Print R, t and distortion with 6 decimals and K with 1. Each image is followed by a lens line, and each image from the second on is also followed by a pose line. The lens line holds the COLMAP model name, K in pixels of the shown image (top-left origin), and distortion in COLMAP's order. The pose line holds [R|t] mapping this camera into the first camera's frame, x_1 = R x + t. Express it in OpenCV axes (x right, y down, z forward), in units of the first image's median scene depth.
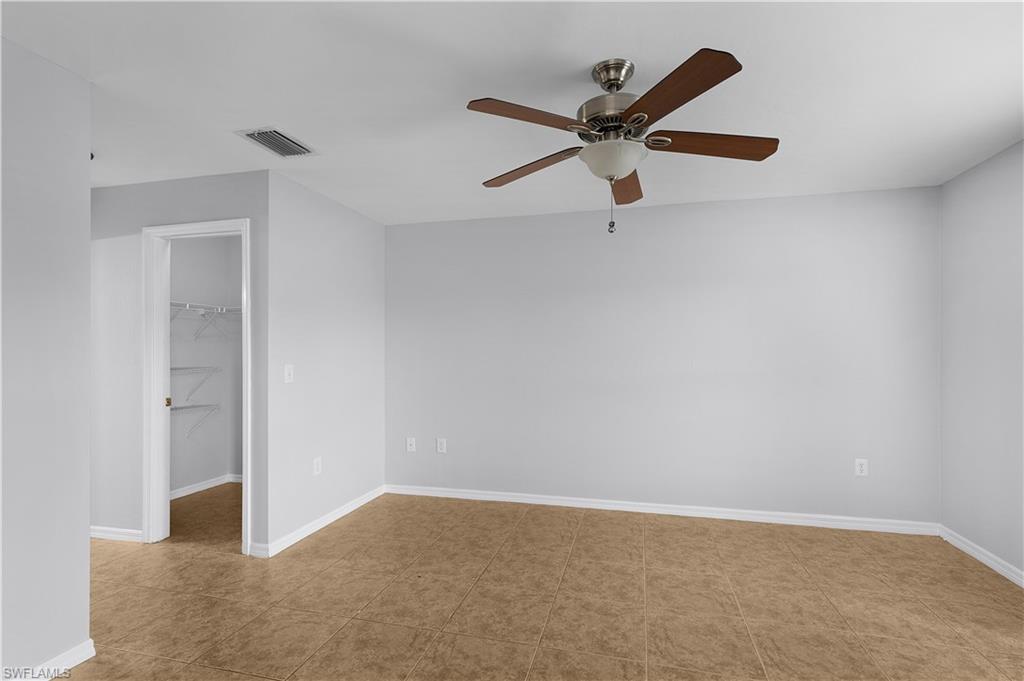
lens RADIAL K [[466.7, 0, 523.6], [0, 466.7, 342.2], [0, 0, 1]] dist [0.007151, -0.000300]
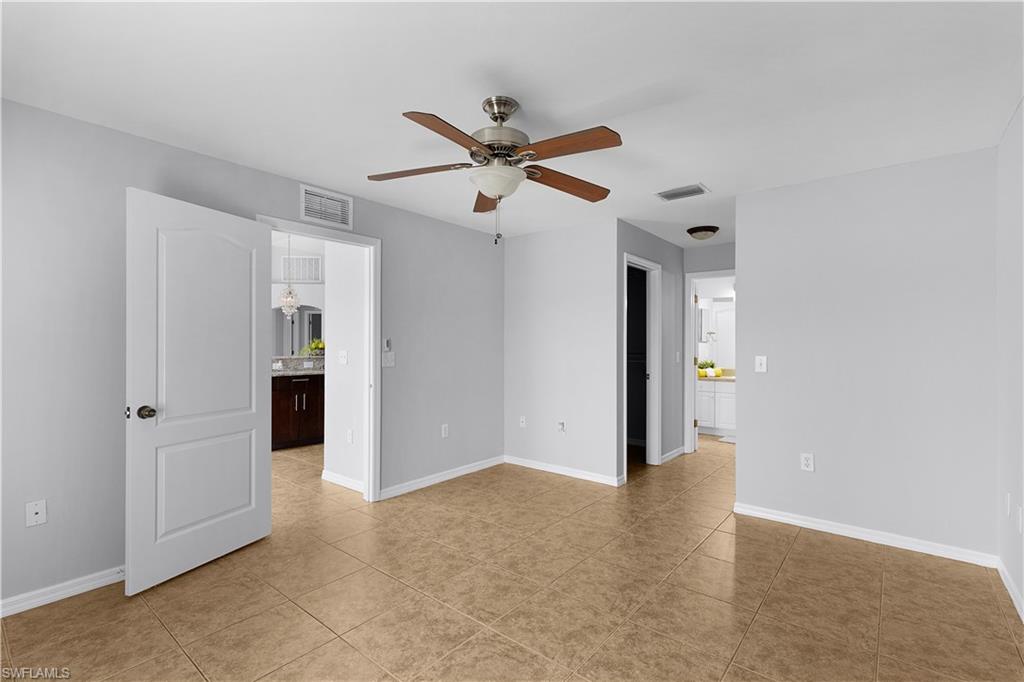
lens RADIAL K [[466.7, 0, 523.6], [0, 466.7, 342.7], [0, 0, 1]] dist [0.007151, -0.000300]
pose [[-0.417419, -0.003978, -0.908705, 0.801936], [0.020363, 0.999698, -0.013730, 0.018833], [0.908486, -0.024236, -0.417212, 1.008948]]
